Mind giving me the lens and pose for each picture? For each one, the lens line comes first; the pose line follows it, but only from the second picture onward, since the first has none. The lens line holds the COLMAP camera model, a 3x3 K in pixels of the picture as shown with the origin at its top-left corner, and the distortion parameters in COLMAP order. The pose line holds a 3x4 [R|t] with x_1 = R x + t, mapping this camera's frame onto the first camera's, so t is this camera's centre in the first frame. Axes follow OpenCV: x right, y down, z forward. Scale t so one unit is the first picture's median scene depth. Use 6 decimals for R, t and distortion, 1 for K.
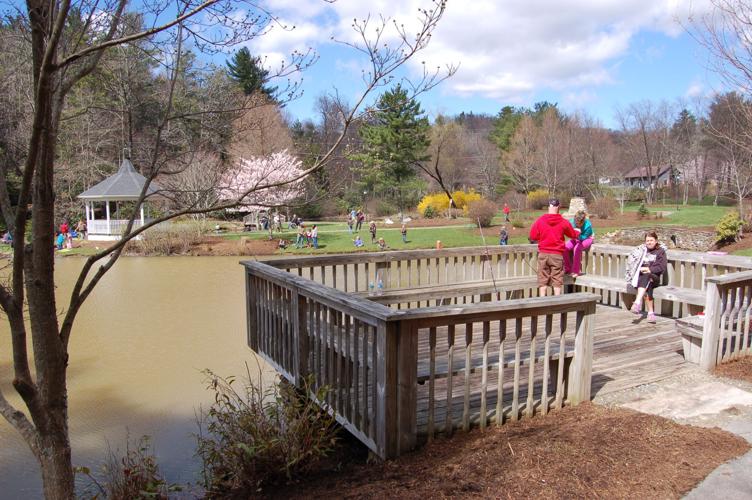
lens RADIAL K [[590.2, 0, 376.0], [0, 590.2, 250.0], [0, 0, 1]] dist [-0.078158, 0.002562]
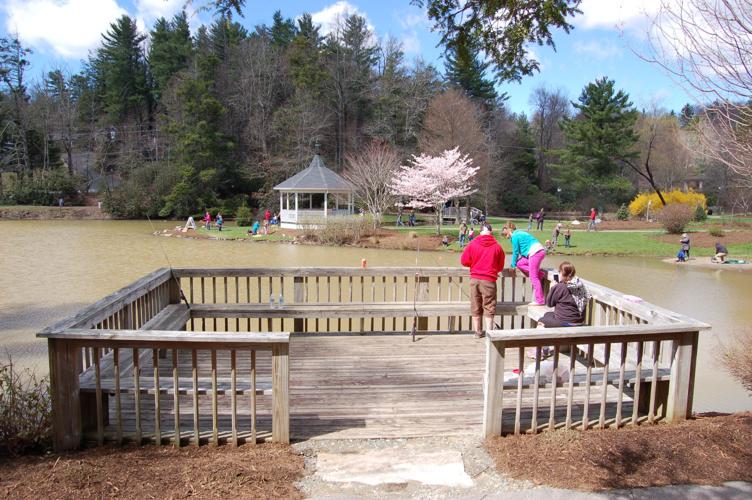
lens RADIAL K [[590.2, 0, 376.0], [0, 590.2, 250.0], [0, 0, 1]] dist [-0.078158, 0.002562]
pose [[0.926122, 0.060233, -0.372384, 0.099950], [-0.055185, 0.998183, 0.024210, -0.011432], [0.373166, -0.001871, 0.927763, 0.016359]]
